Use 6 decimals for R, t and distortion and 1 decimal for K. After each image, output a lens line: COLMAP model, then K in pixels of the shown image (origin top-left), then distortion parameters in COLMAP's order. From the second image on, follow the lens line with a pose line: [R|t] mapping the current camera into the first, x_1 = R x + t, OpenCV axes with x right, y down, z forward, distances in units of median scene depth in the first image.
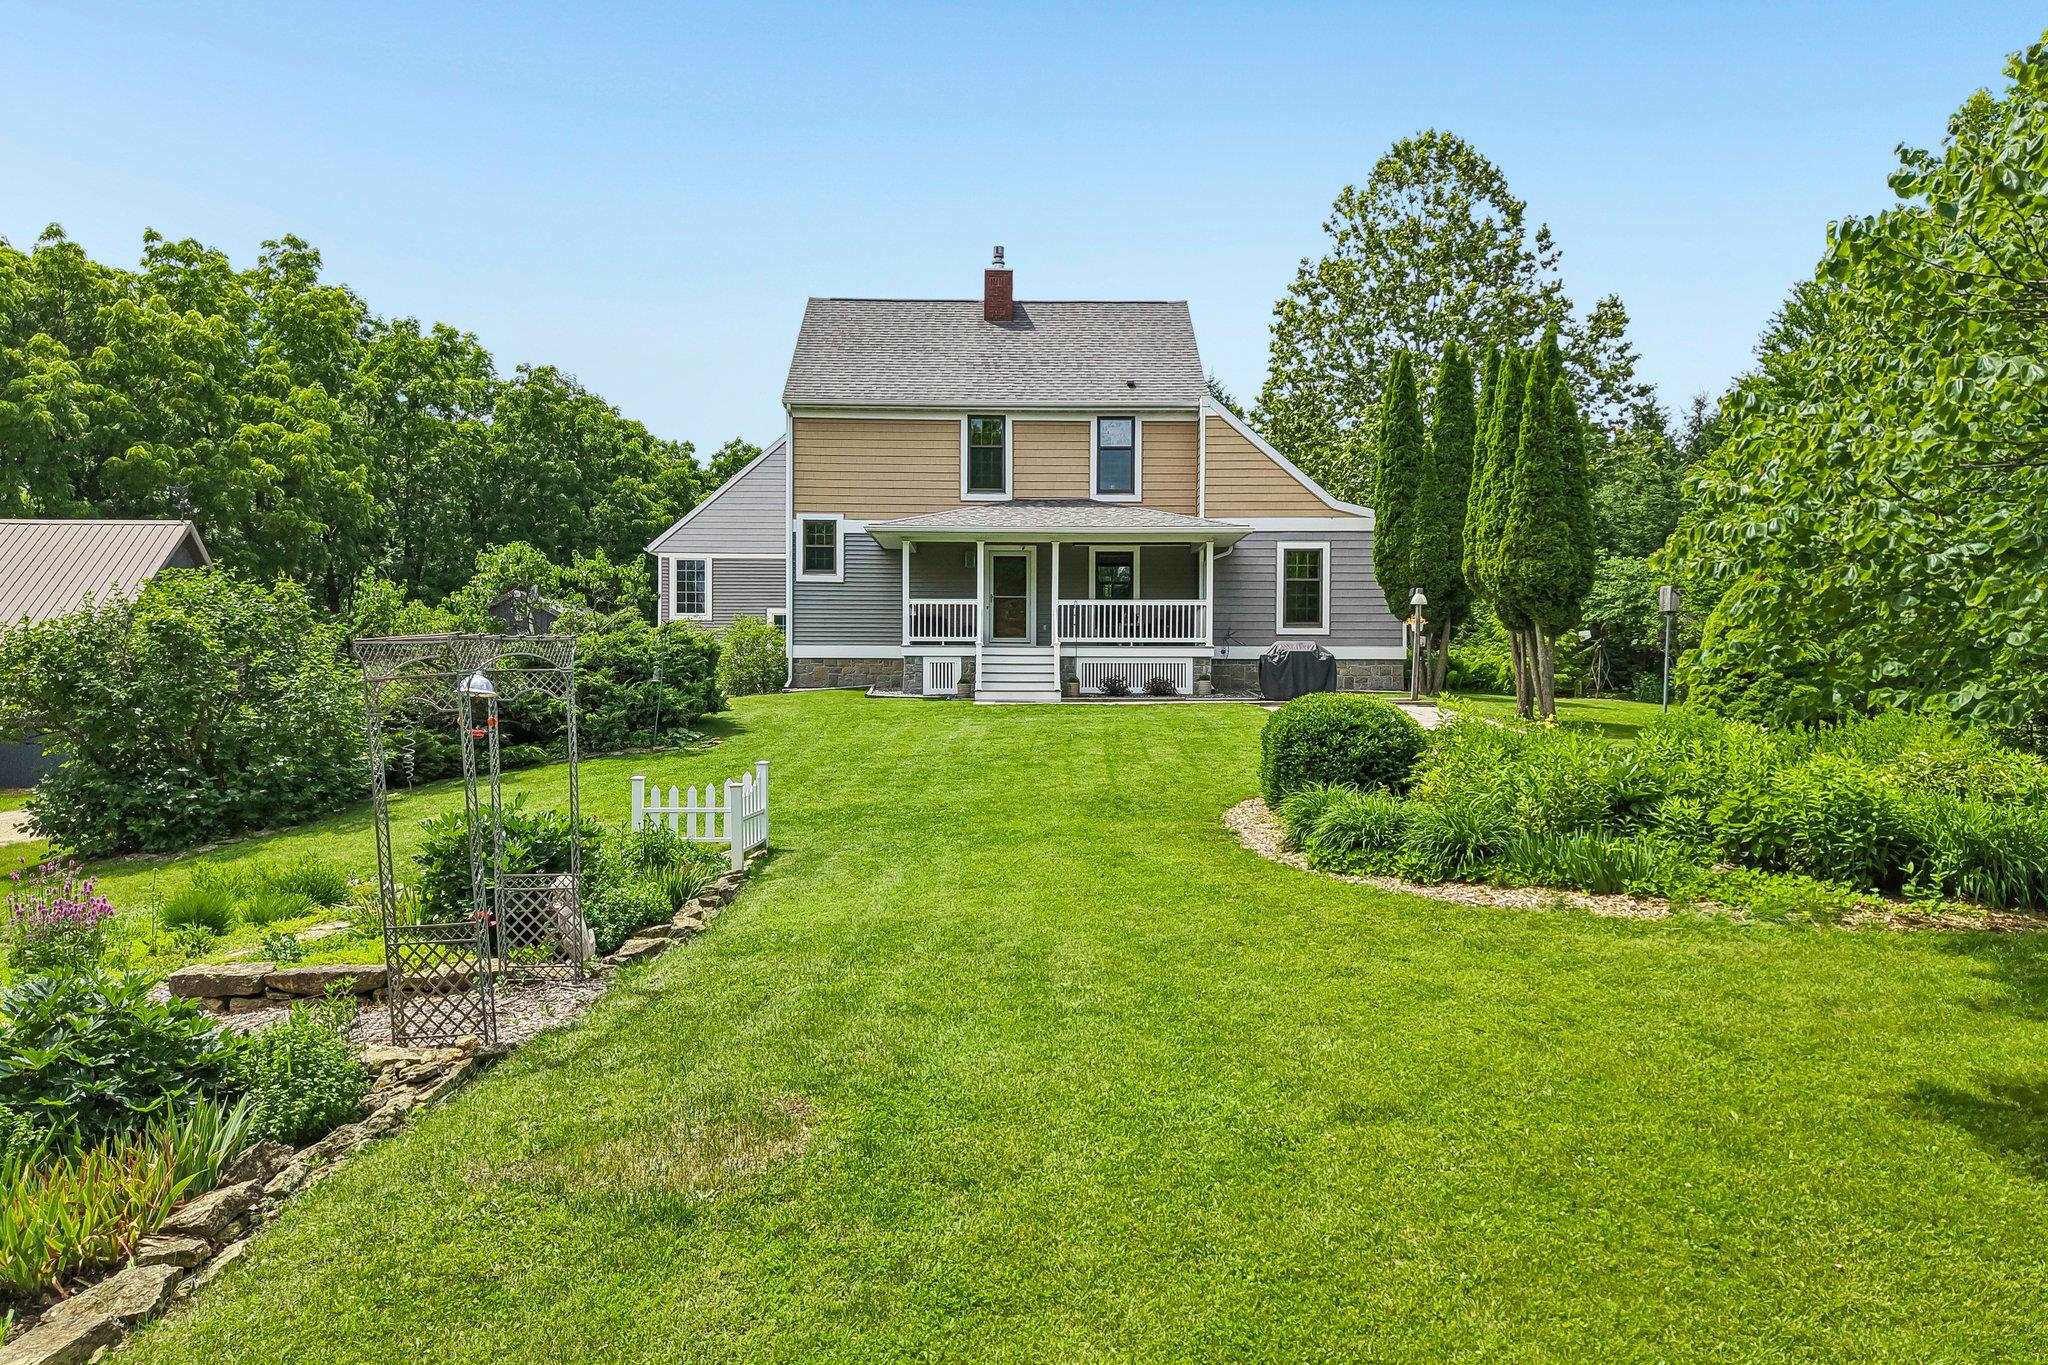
lens RADIAL K [[1417.2, 0, 1024.0], [0, 1417.2, 682.5], [0, 0, 1]] dist [0.006018, -0.001982]
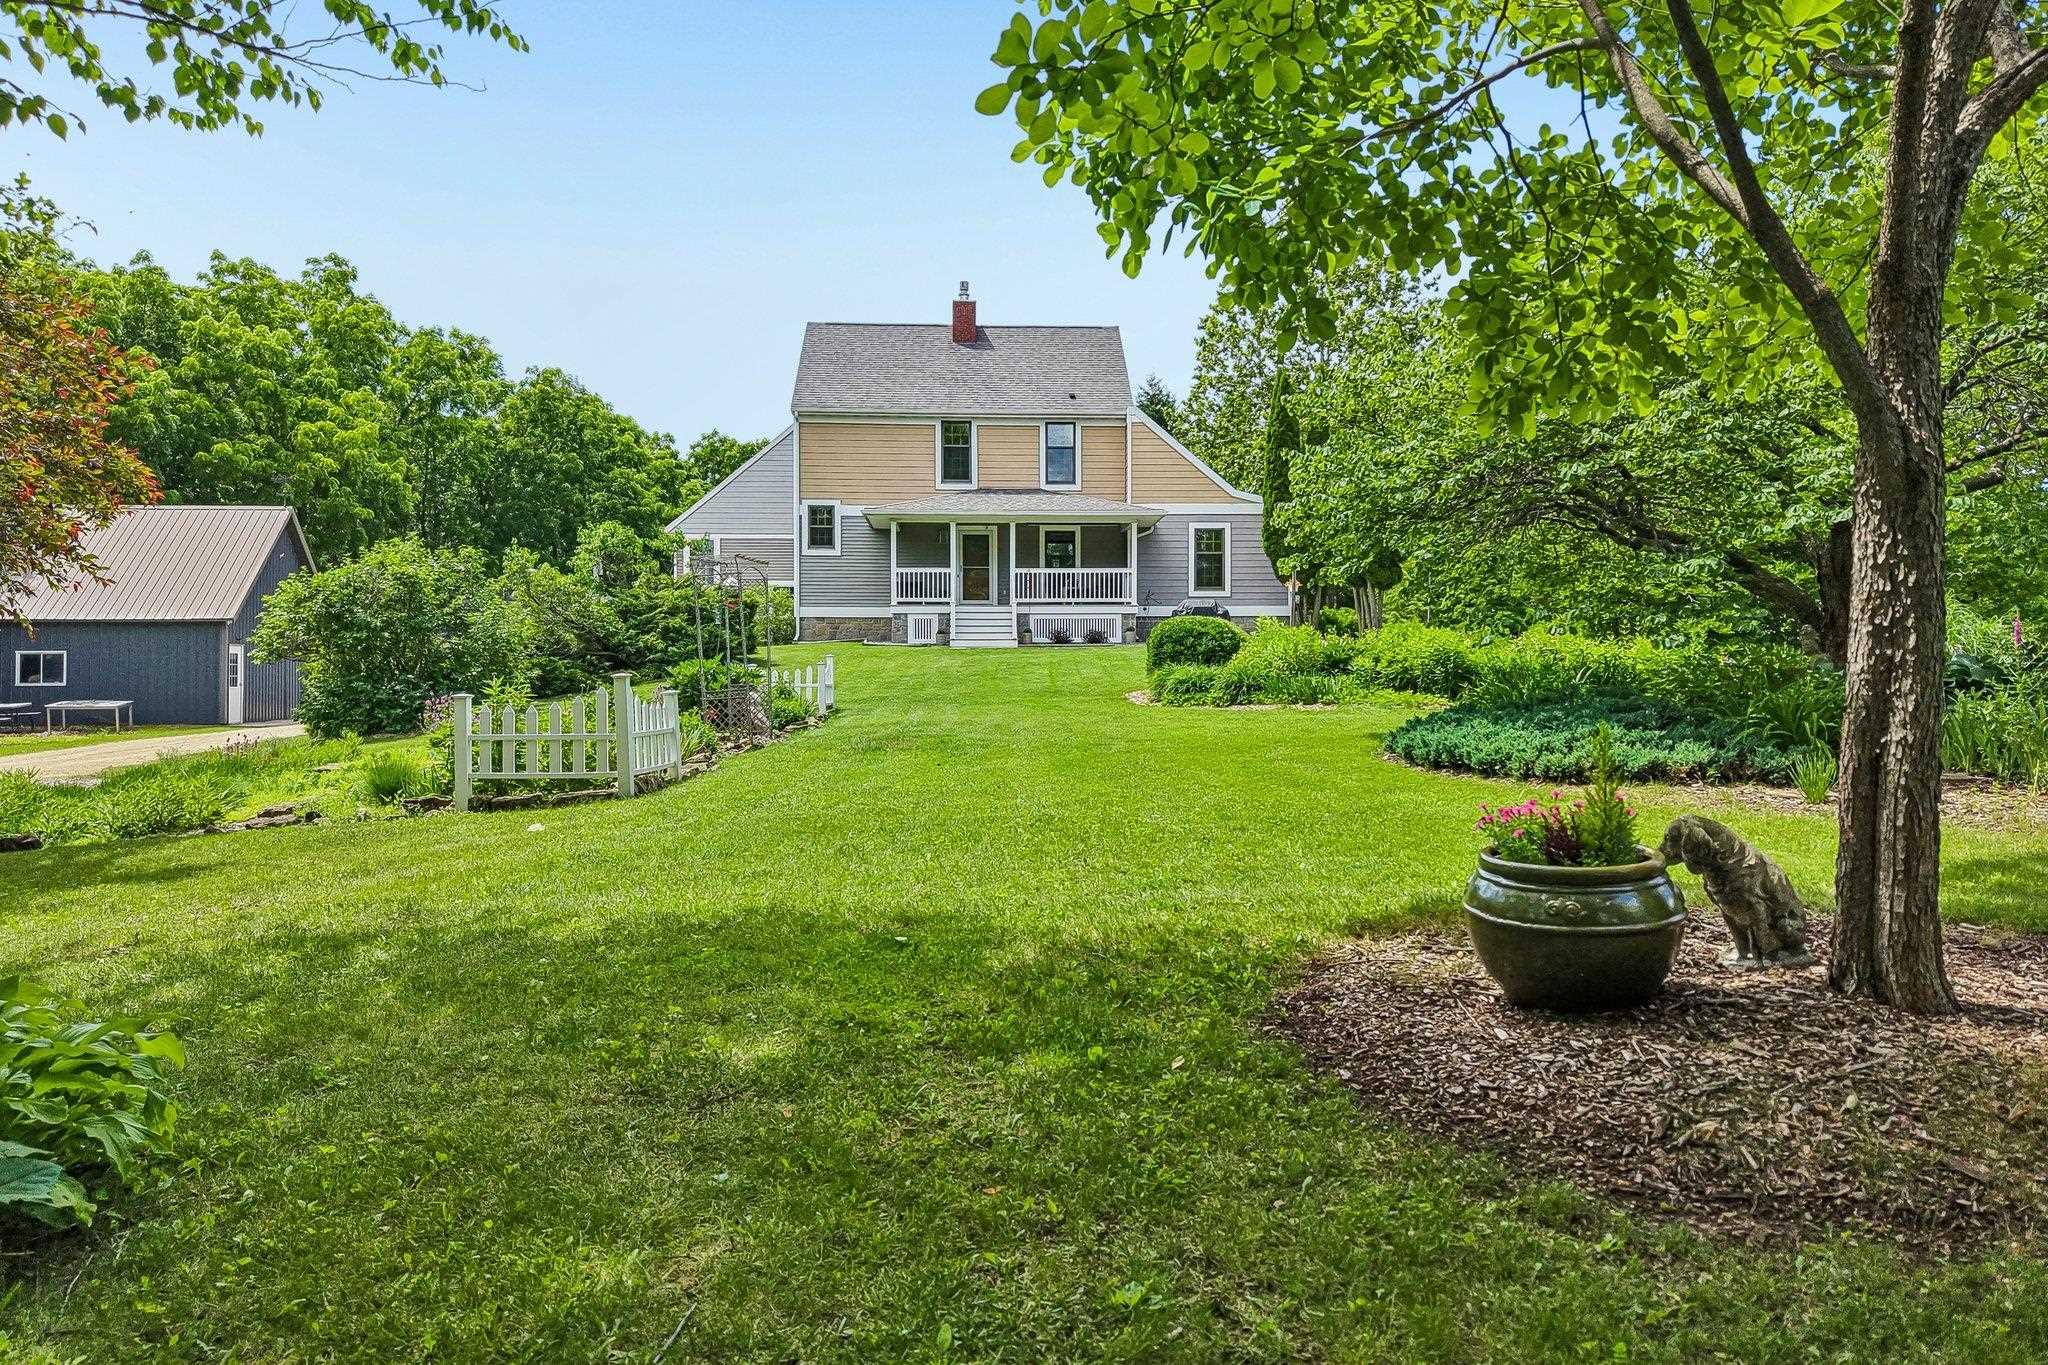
lens RADIAL K [[1377.6, 0, 1060.8], [0, 1377.6, 672.4], [0, 0, 1]] dist [-0.005567, -0.002176]
pose [[0.998355, -0.007111, 0.056899, -0.005182], [0.006828, 0.999963, 0.005180, 0.026001], [-0.056934, -0.004783, 0.998366, -0.209536]]
